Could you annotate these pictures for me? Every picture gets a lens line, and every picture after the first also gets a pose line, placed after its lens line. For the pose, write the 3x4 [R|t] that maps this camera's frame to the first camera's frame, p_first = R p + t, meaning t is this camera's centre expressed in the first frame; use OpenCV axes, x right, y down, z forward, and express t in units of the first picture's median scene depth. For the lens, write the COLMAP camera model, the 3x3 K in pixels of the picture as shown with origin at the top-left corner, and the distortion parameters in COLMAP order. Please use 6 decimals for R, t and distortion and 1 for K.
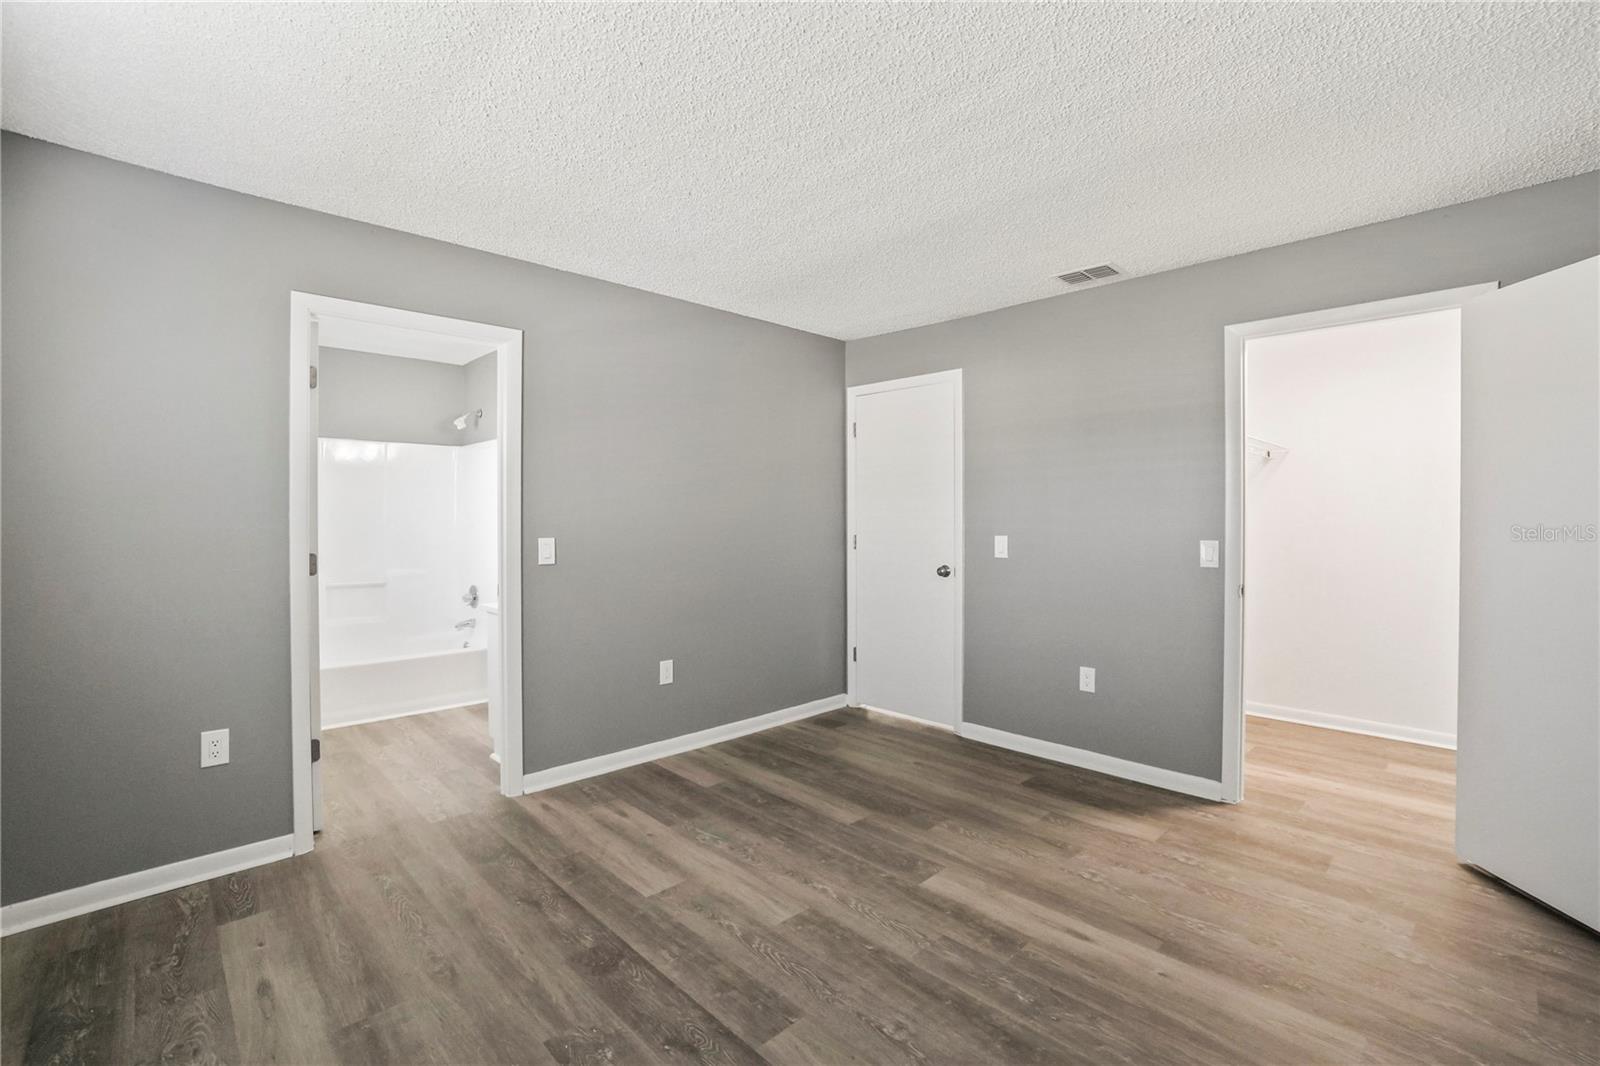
lens RADIAL K [[713.4, 0, 800.0], [0, 713.4, 533.0], [0, 0, 1]] dist [-0.063854, 0.022550]
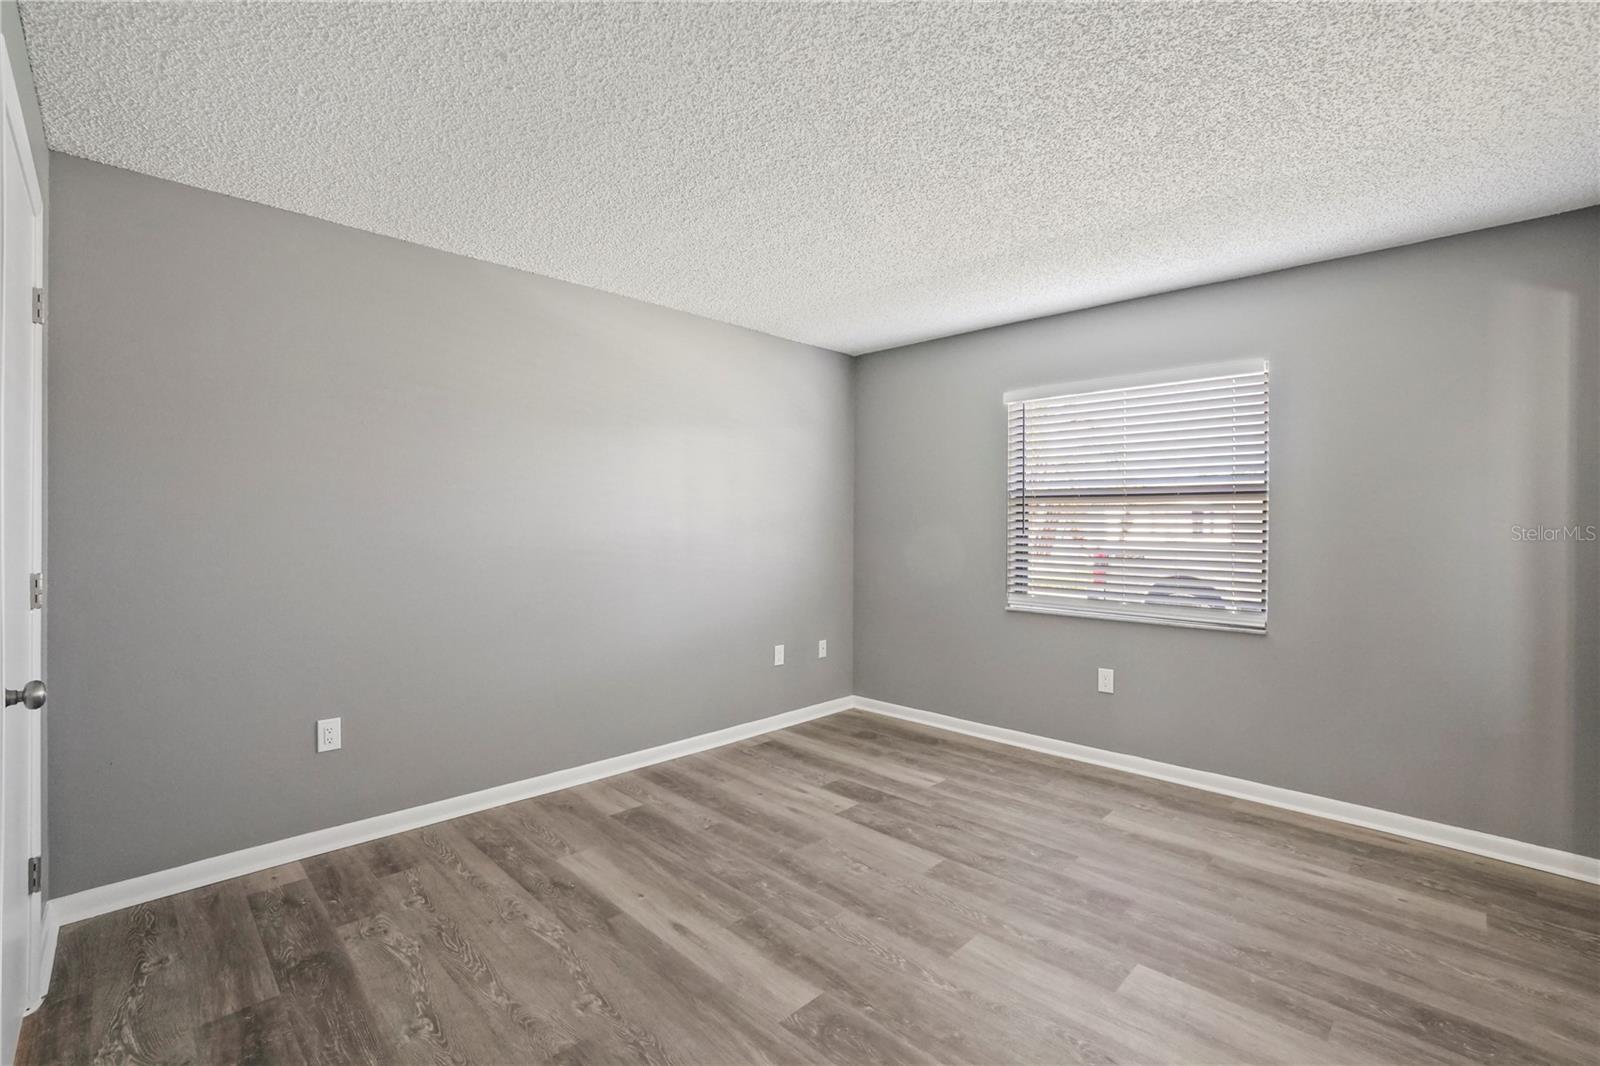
lens RADIAL K [[713.4, 0, 800.0], [0, 713.4, 533.0], [0, 0, 1]] dist [-0.063854, 0.022550]
pose [[-0.999711, -0.006559, -0.023125, 0.254987], [-0.007274, 0.999493, 0.030987, -0.045752], [0.022910, 0.031146, -0.999252, 2.076055]]
